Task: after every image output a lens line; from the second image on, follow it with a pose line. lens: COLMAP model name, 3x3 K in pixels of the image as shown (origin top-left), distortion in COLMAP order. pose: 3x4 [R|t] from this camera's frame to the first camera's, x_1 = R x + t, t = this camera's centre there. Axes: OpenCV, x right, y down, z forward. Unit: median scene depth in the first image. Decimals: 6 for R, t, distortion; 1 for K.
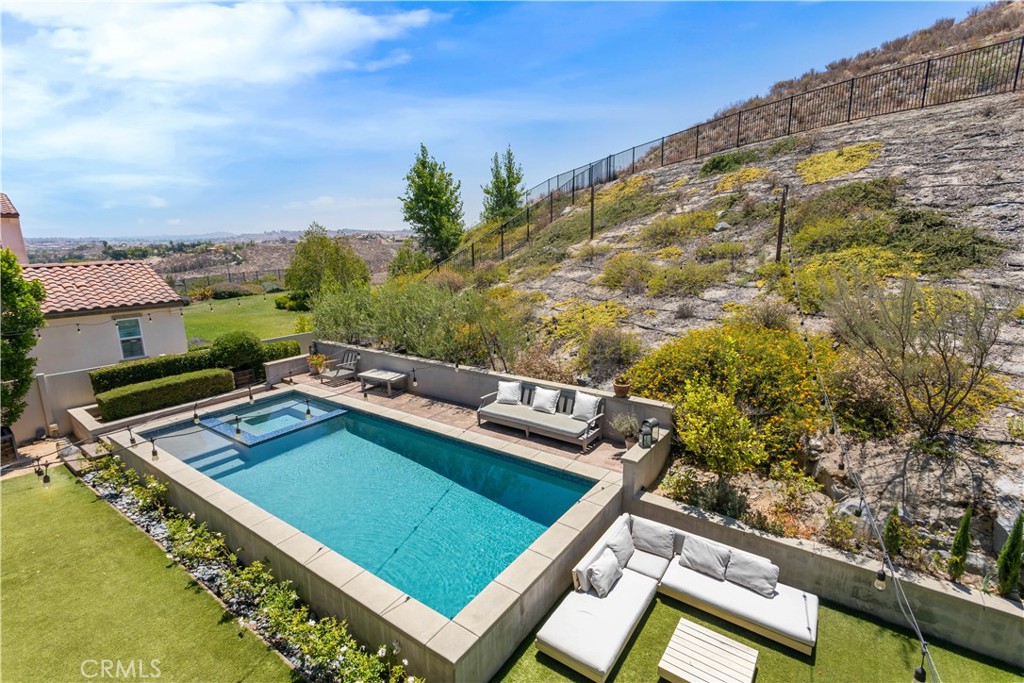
lens RADIAL K [[485.0, 0, 512.0], [0, 485.0, 341.5], [0, 0, 1]] dist [0.002851, 0.000676]
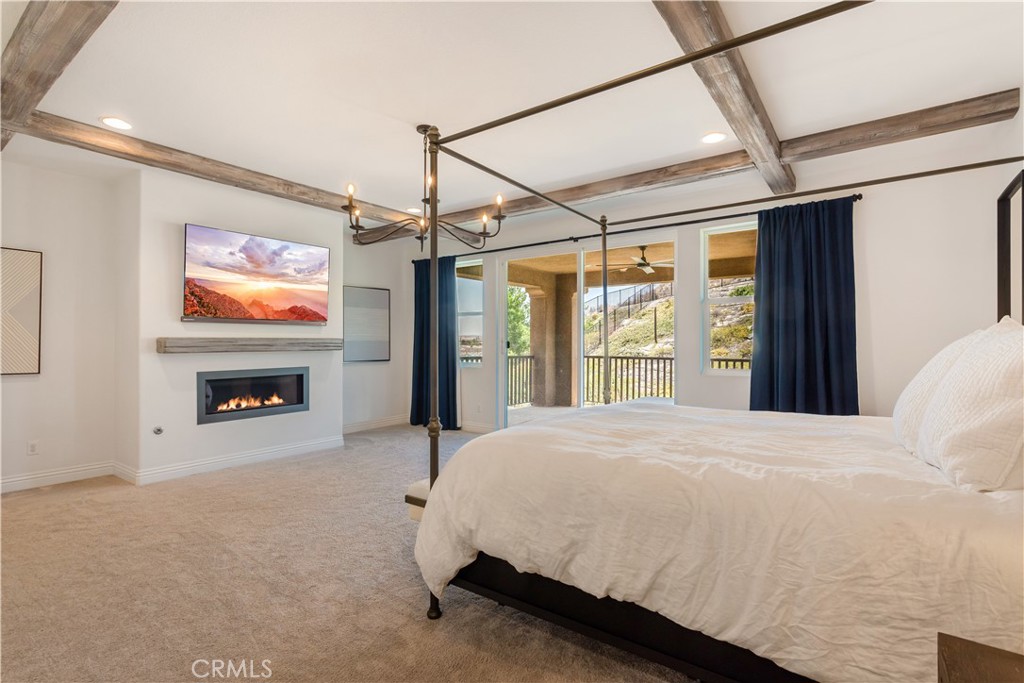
lens RADIAL K [[490.4, 0, 517.2], [0, 490.4, 343.7], [0, 0, 1]] dist [-0.002482, 0.000313]
pose [[0.999855, 0.015202, -0.007727, -0.259456], [-0.016476, 0.978084, -0.207559, 0.103956], [0.004403, 0.207656, 0.978192, -0.442701]]
